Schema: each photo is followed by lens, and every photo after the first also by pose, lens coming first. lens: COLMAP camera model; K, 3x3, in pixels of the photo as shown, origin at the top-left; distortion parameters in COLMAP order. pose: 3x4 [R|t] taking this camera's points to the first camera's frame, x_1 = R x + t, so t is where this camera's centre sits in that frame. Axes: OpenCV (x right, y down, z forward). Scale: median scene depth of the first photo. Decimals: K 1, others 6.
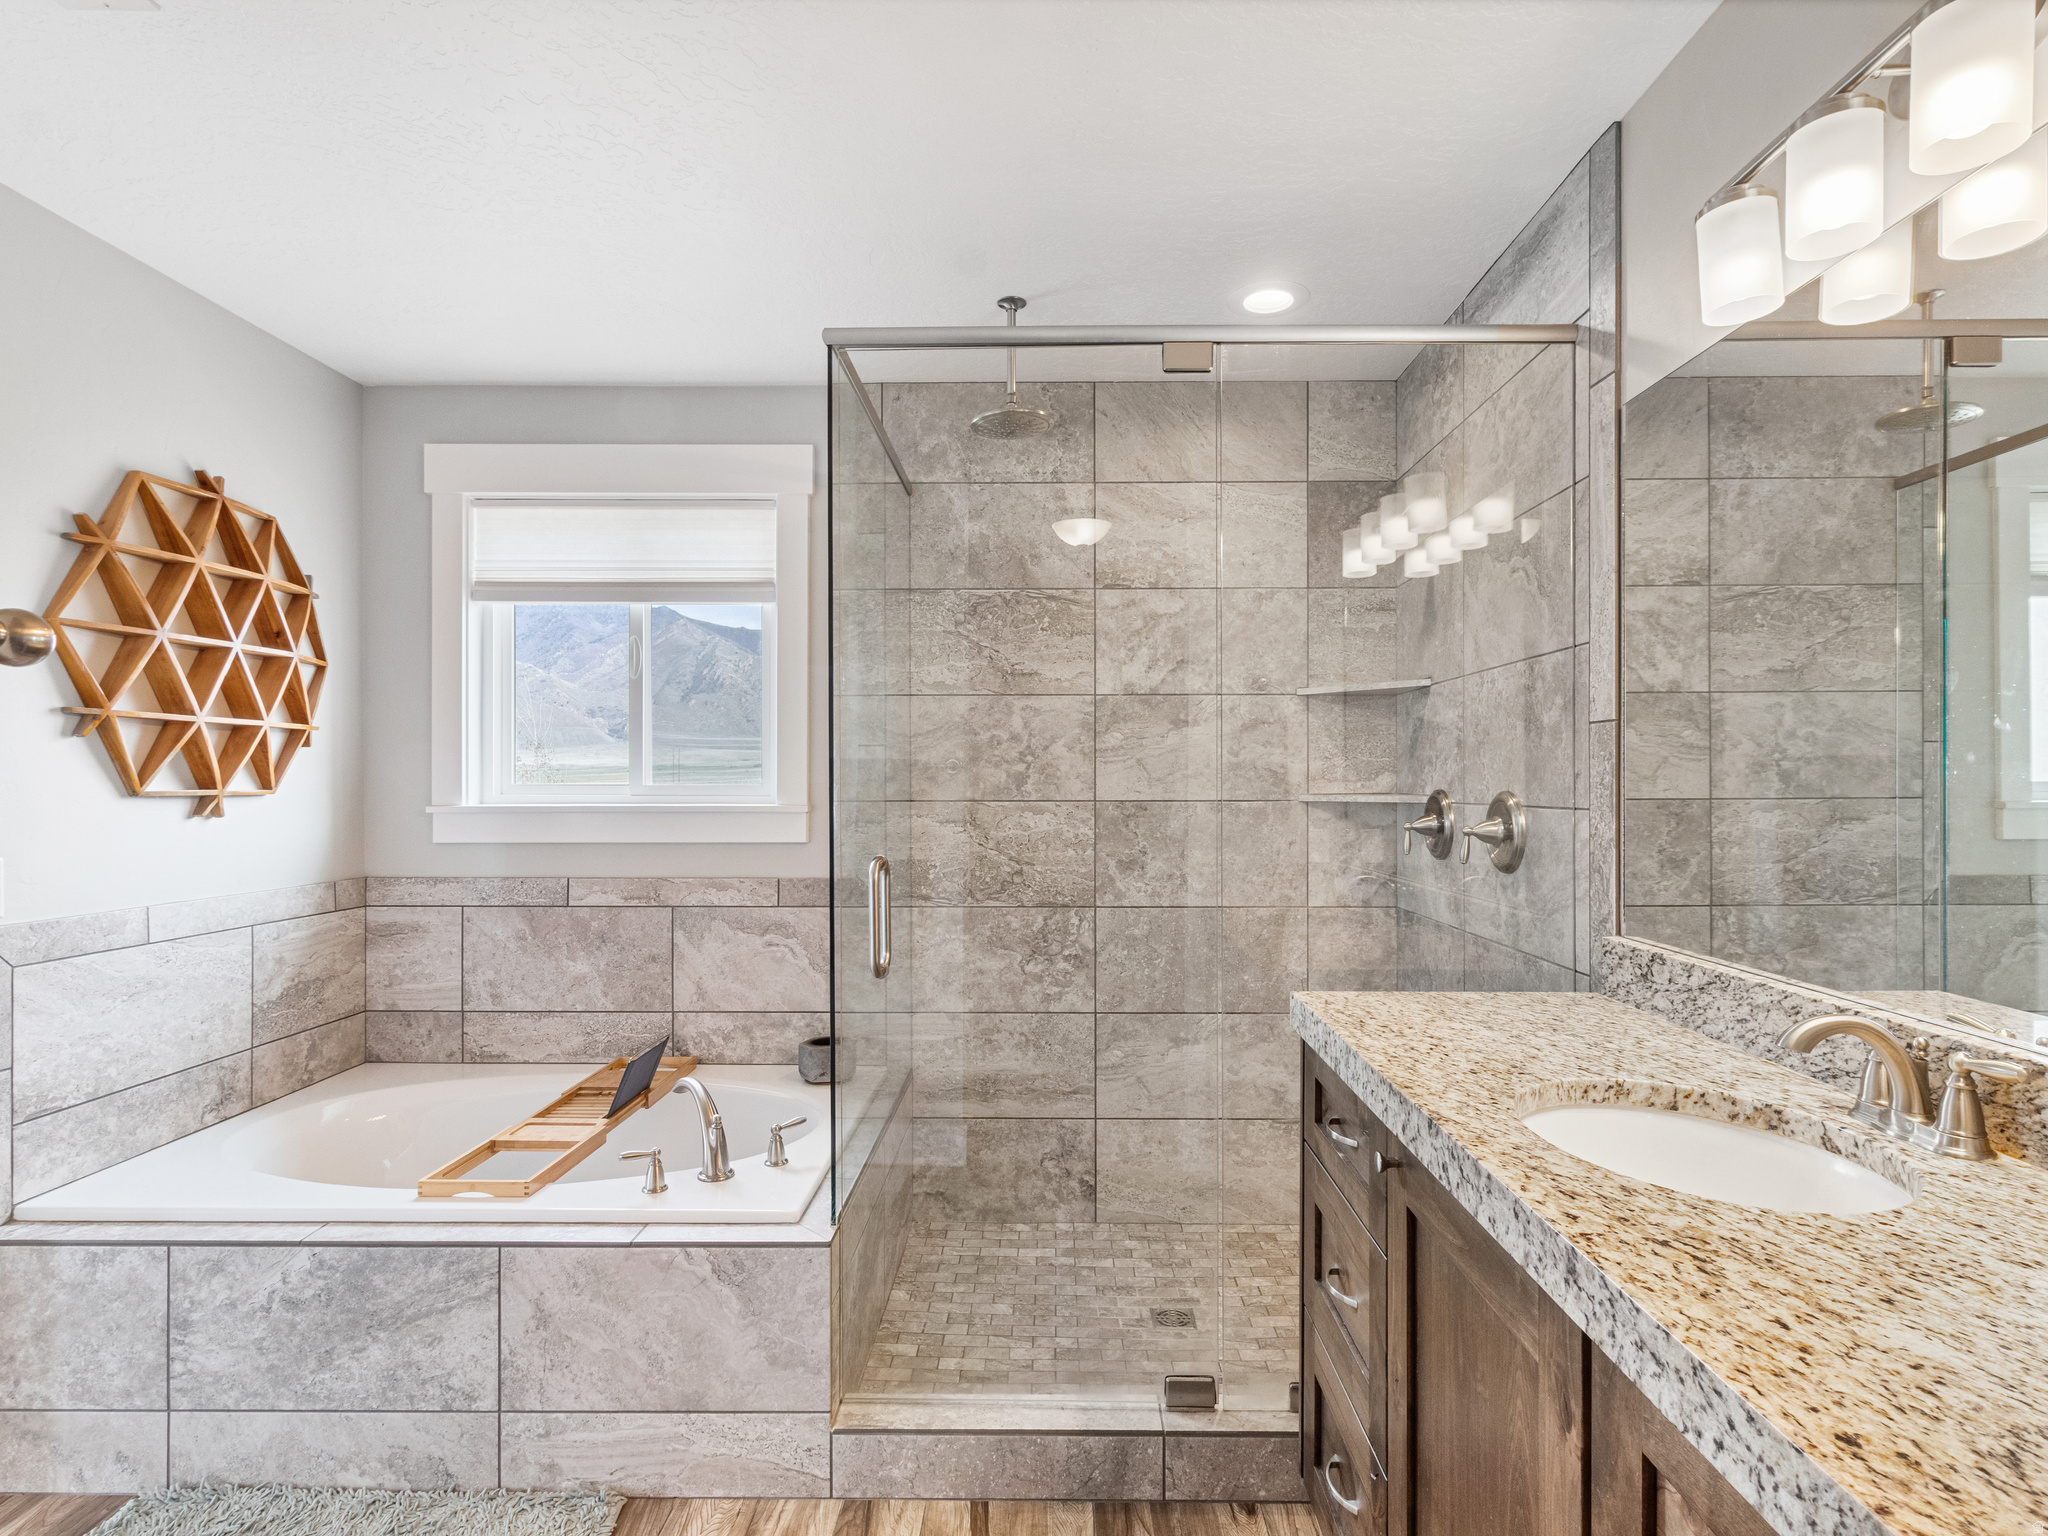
lens RADIAL K [[1070.9, 0, 1038.8], [0, 1070.9, 781.2], [0, 0, 1]] dist [0.002432, 0.000754]
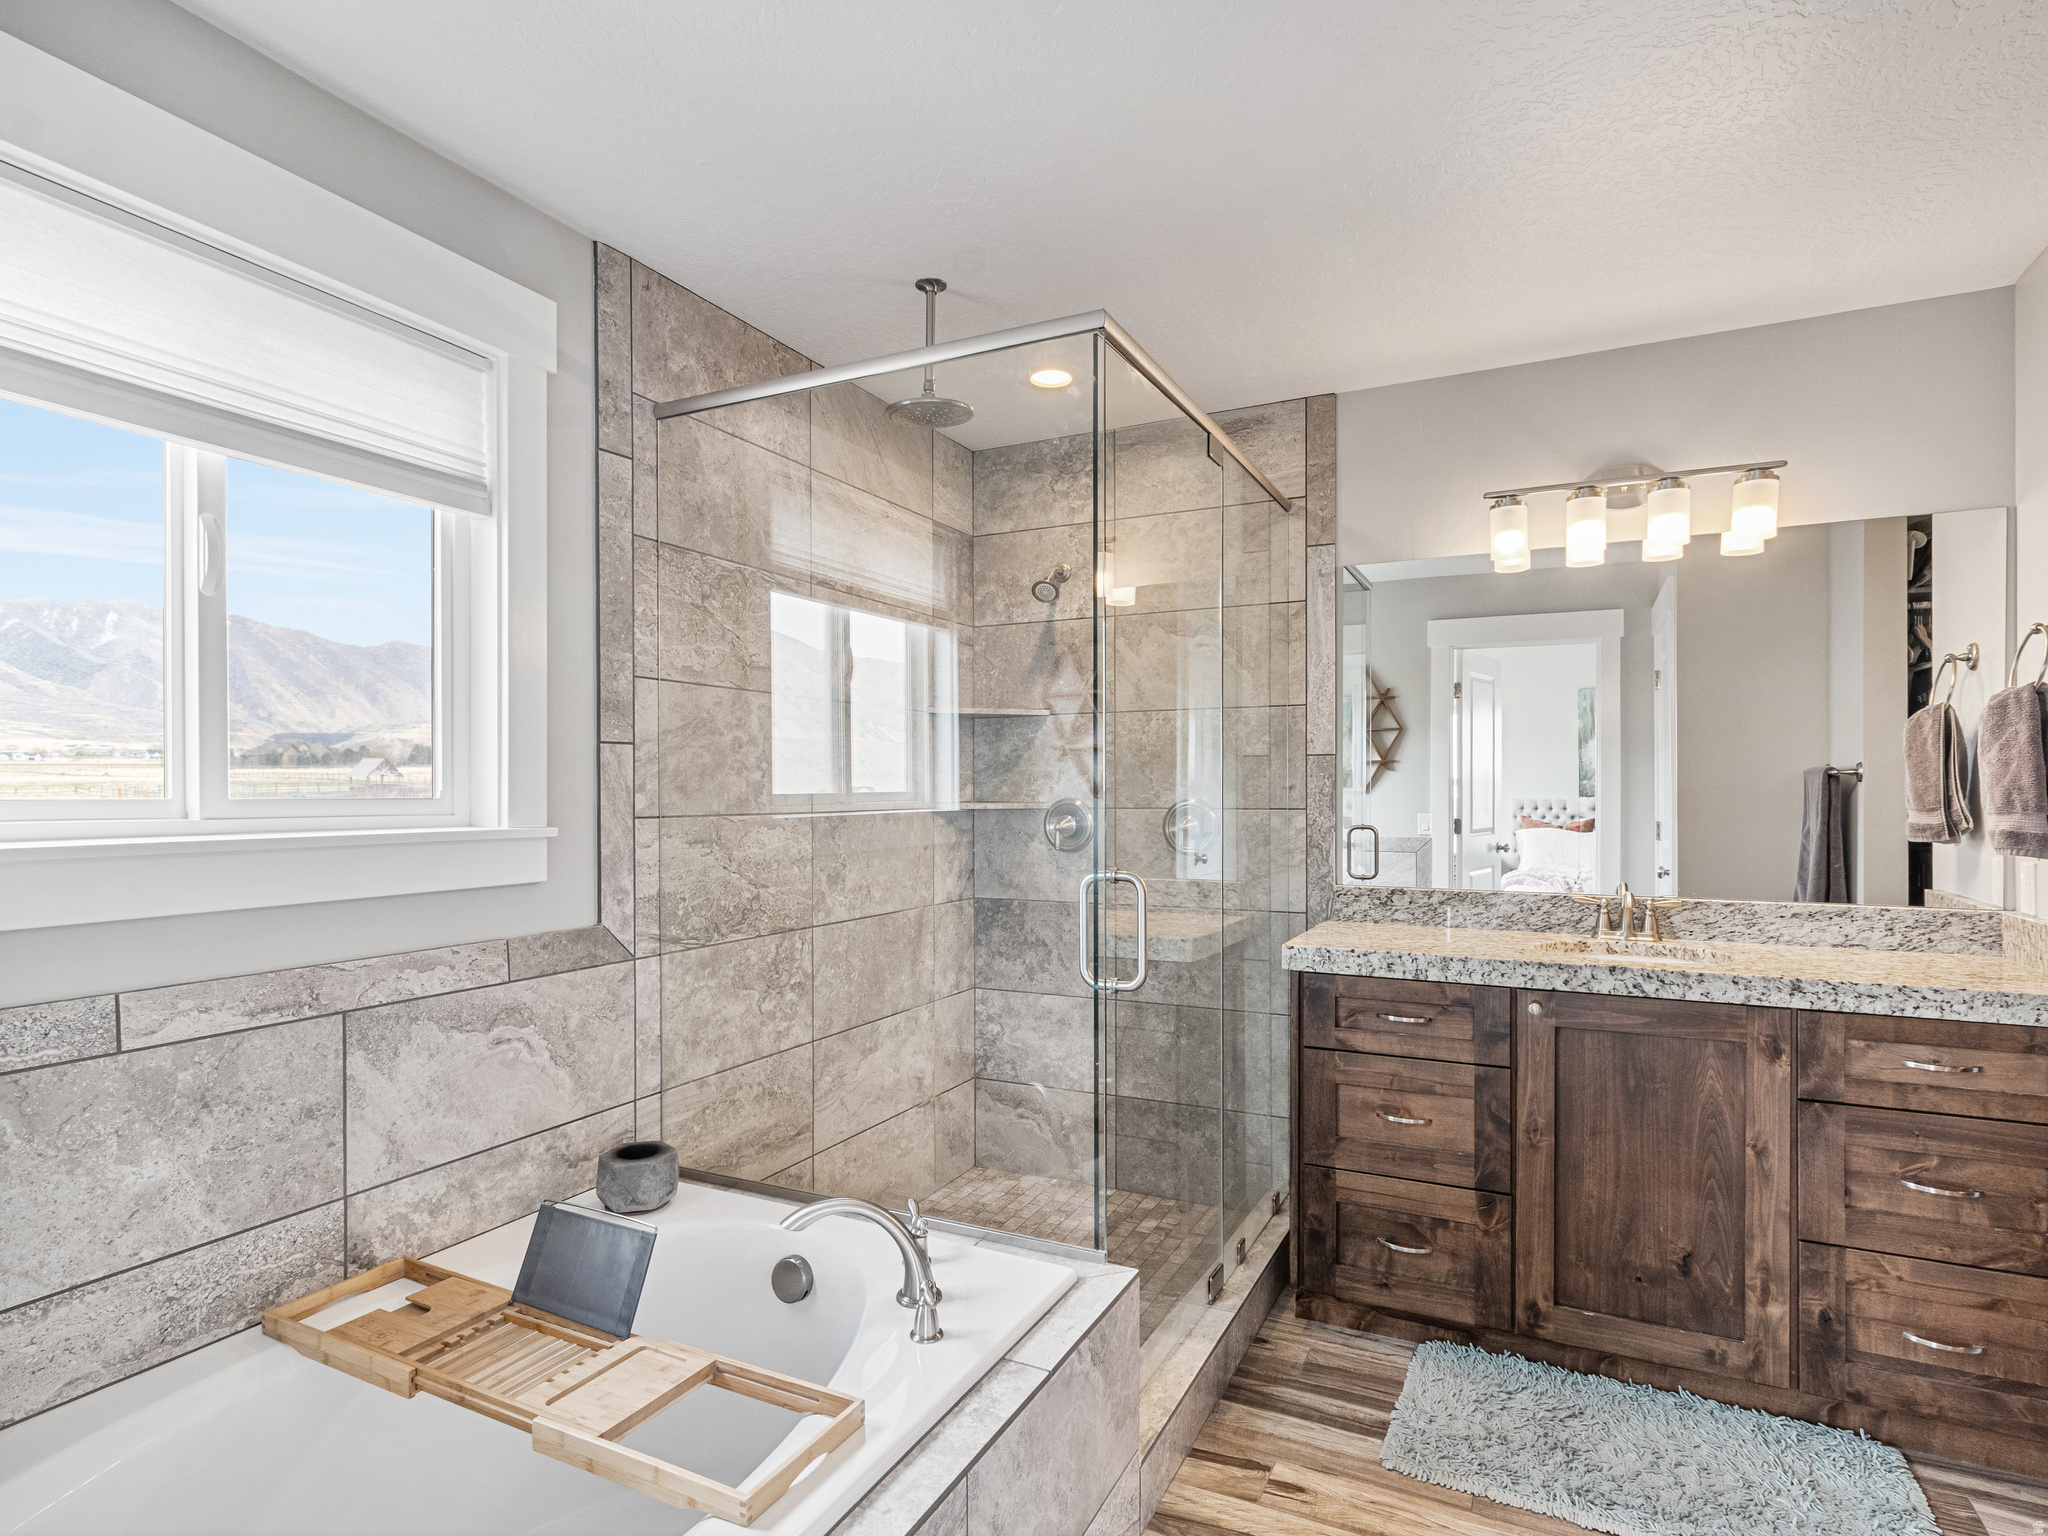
lens RADIAL K [[1076.8, 0, 1040.9], [0, 1076.8, 788.7], [0, 0, 1]] dist [0.003889, 0.001721]
pose [[0.427942, 0.001883, 0.903804, -0.704657], [-0.000755, 0.999998, -0.001726, -0.000816], [-0.903806, 0.000056, 0.427942, 0.422484]]
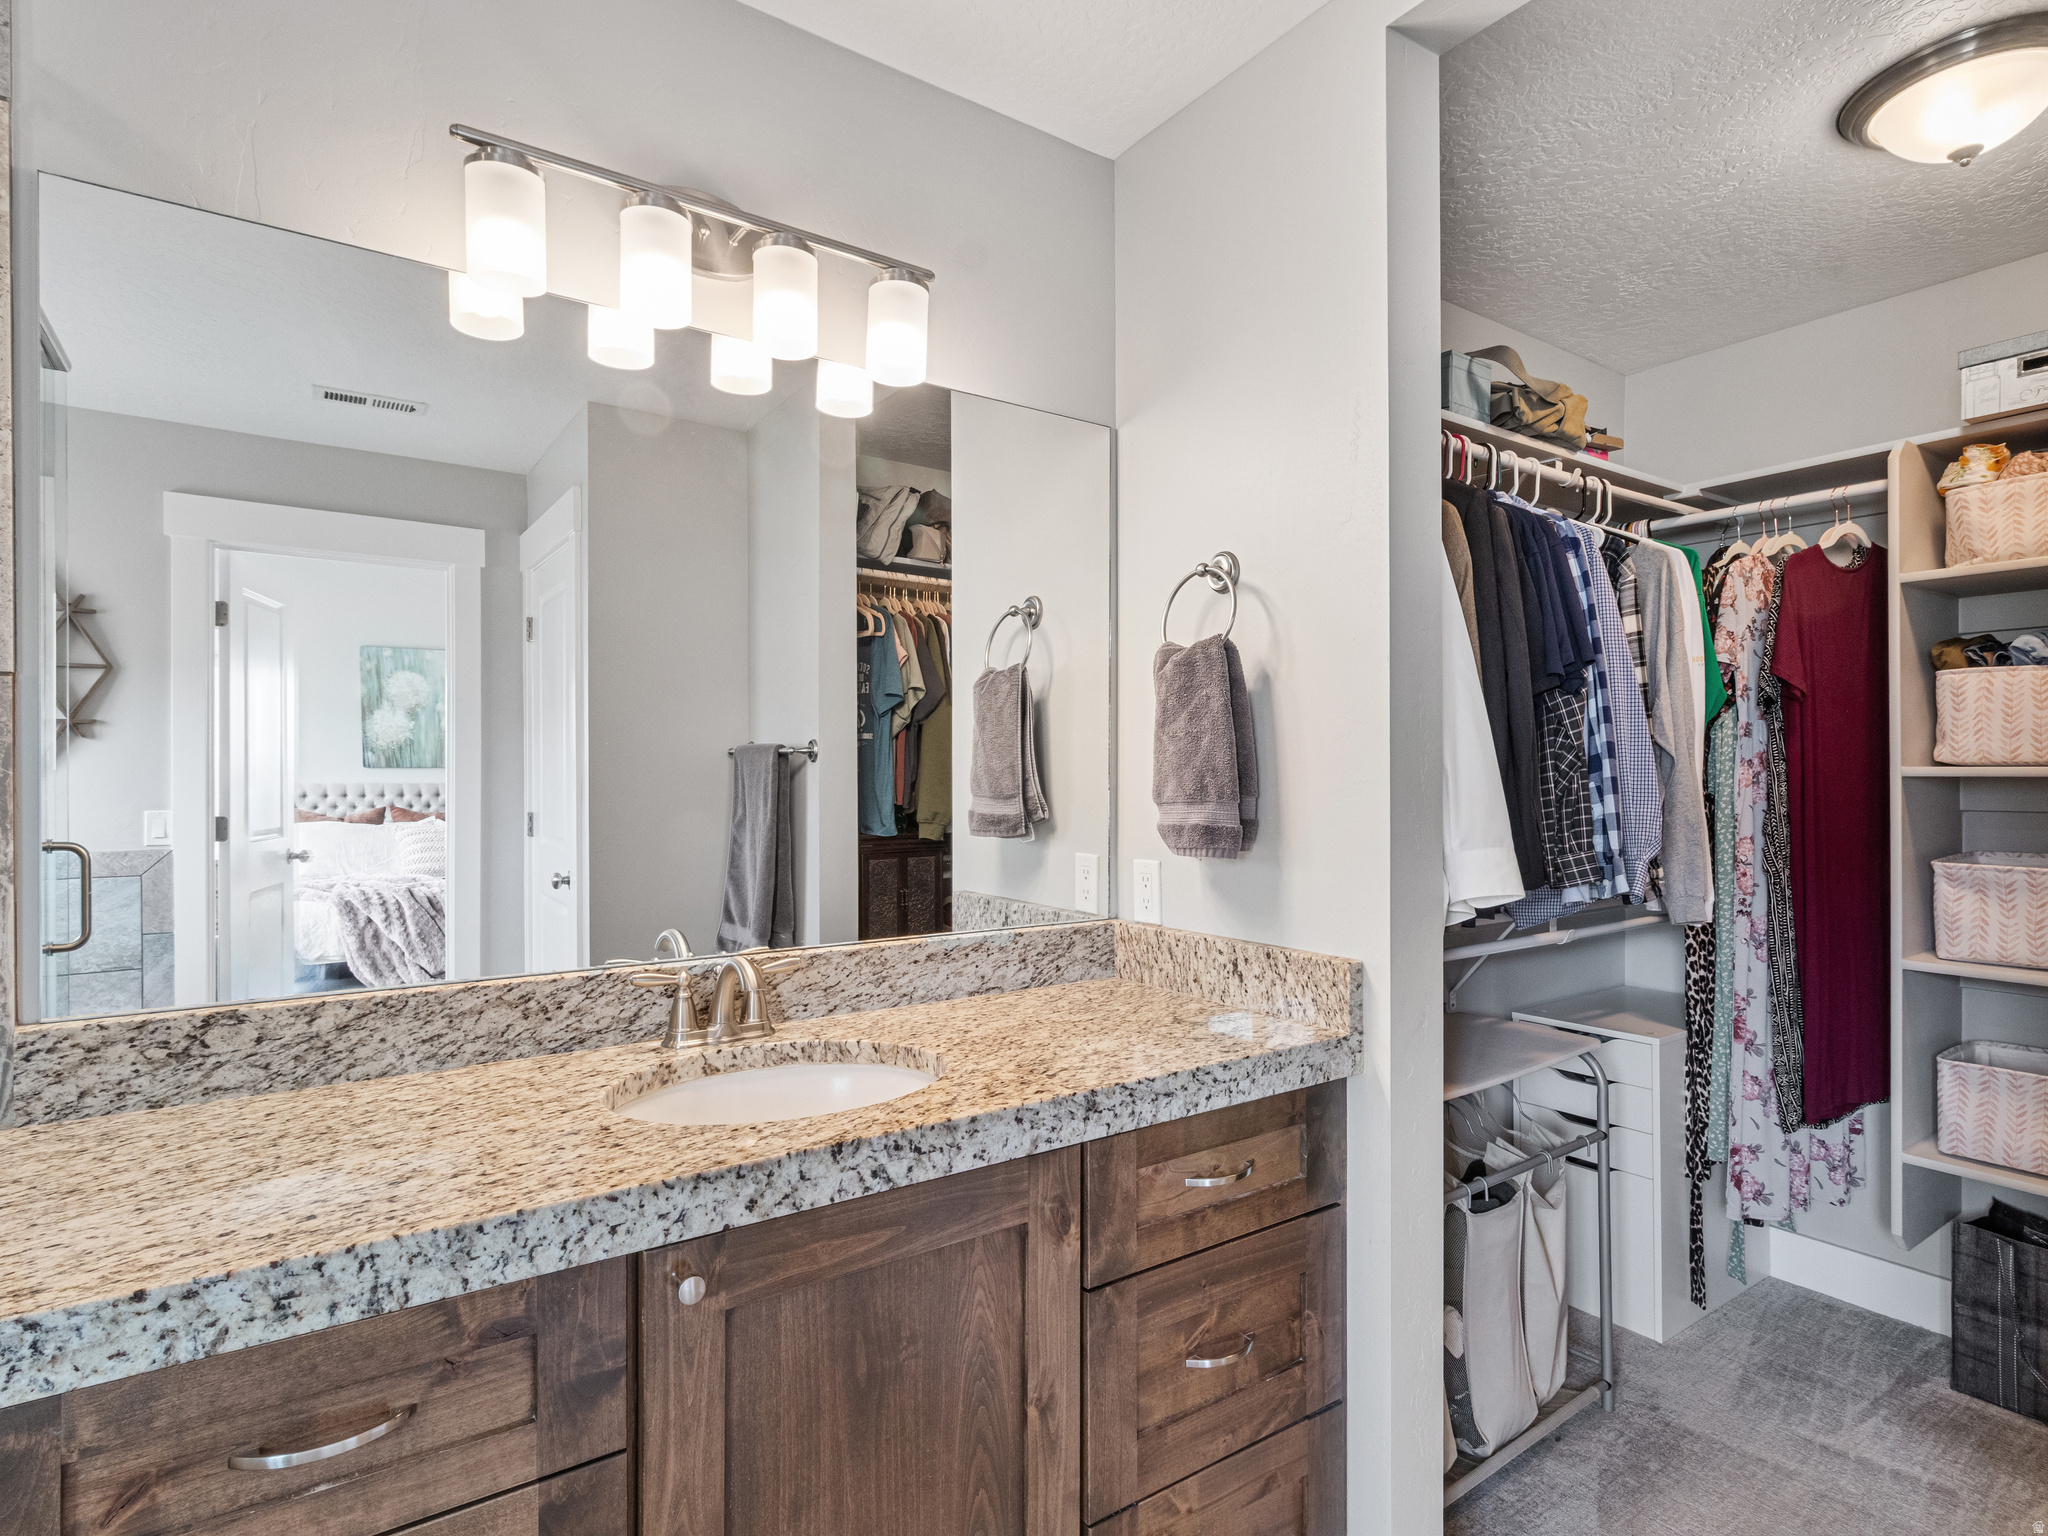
lens RADIAL K [[1070.9, 0, 1038.8], [0, 1070.9, 781.2], [0, 0, 1]] dist [0.002432, 0.000754]
pose [[-0.588071, -0.006081, 0.808787, -0.181669], [-0.001847, 0.999979, 0.006176, -0.000402], [-0.808807, 0.002138, -0.588070, 0.536945]]
